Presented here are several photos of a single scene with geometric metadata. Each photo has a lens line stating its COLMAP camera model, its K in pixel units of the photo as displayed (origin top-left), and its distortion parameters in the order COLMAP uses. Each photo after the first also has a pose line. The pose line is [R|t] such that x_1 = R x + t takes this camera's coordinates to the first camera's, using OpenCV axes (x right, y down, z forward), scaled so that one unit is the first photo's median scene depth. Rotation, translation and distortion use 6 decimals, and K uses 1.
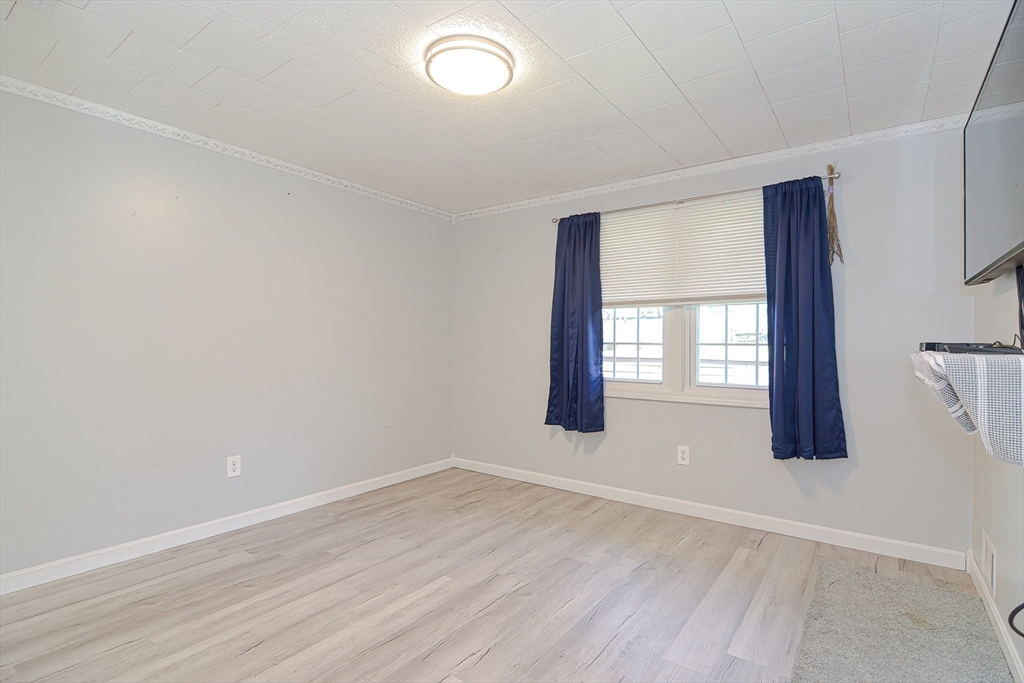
lens RADIAL K [[503.3, 0, 526.3], [0, 503.3, 344.3], [0, 0, 1]] dist [-0.001238, -0.003092]
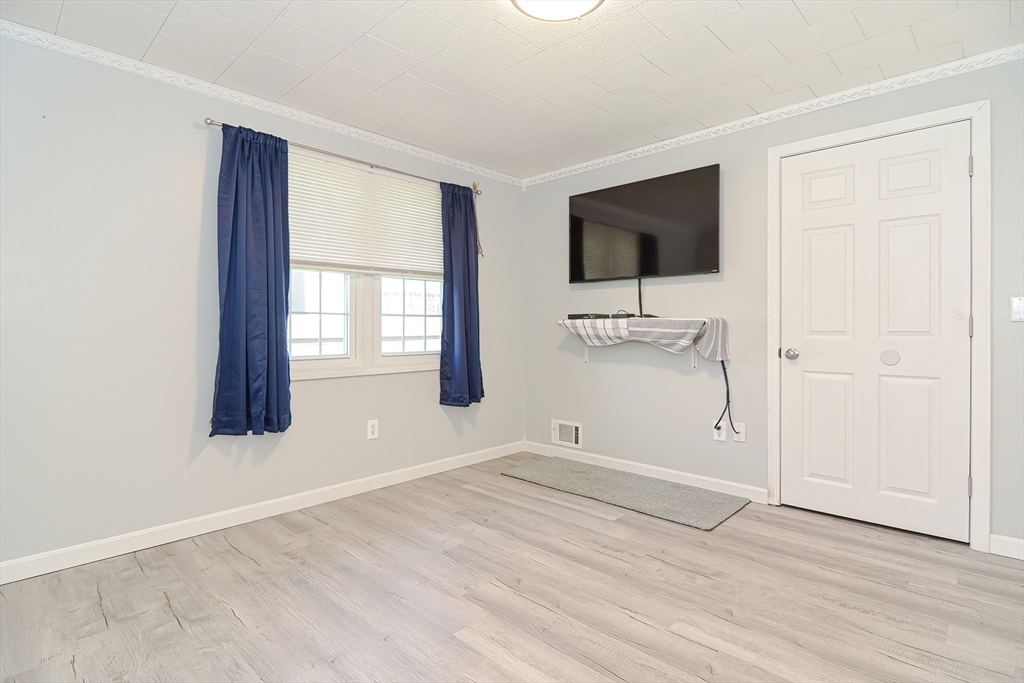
lens RADIAL K [[503.3, 0, 516.7], [0, 503.3, 330.6], [0, 0, 1]] dist [-0.001238, -0.003092]
pose [[0.145970, -0.011763, 0.989219, -0.669389], [0.004251, 0.999928, 0.011263, 0.022577], [-0.989280, 0.002561, 0.146010, 0.645747]]
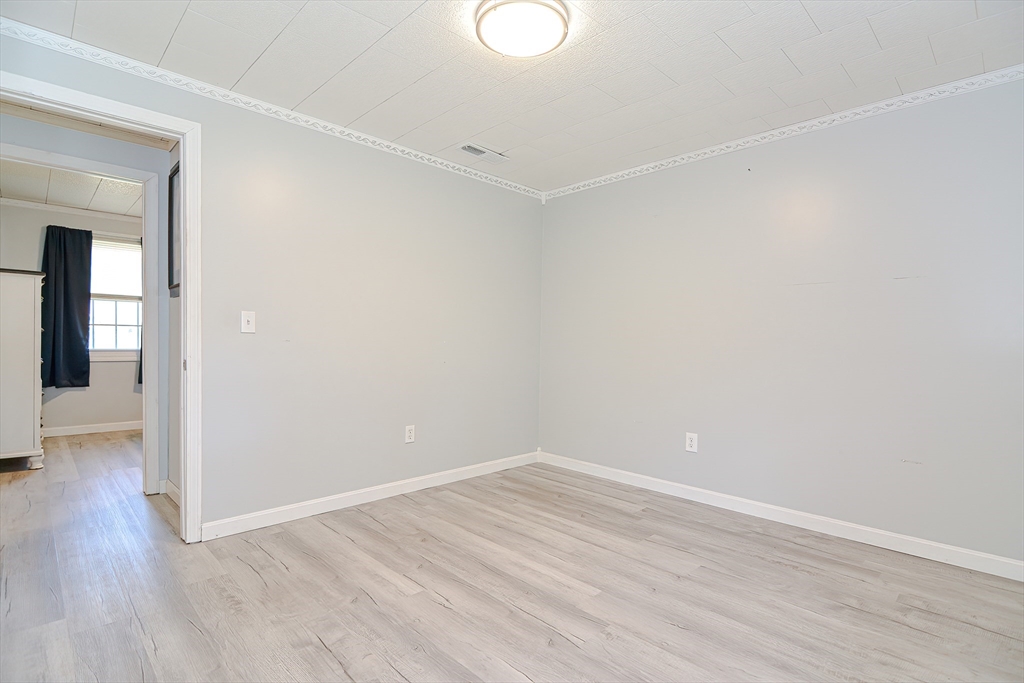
lens RADIAL K [[503.3, 0, 518.0], [0, 503.3, 359.2], [0, 0, 1]] dist [-0.001238, -0.003092]
pose [[-0.184277, 0.026855, -0.982507, 0.560827], [-0.018152, 0.999363, 0.030720, 0.030475], [0.982707, 0.023495, -0.183672, 0.804333]]
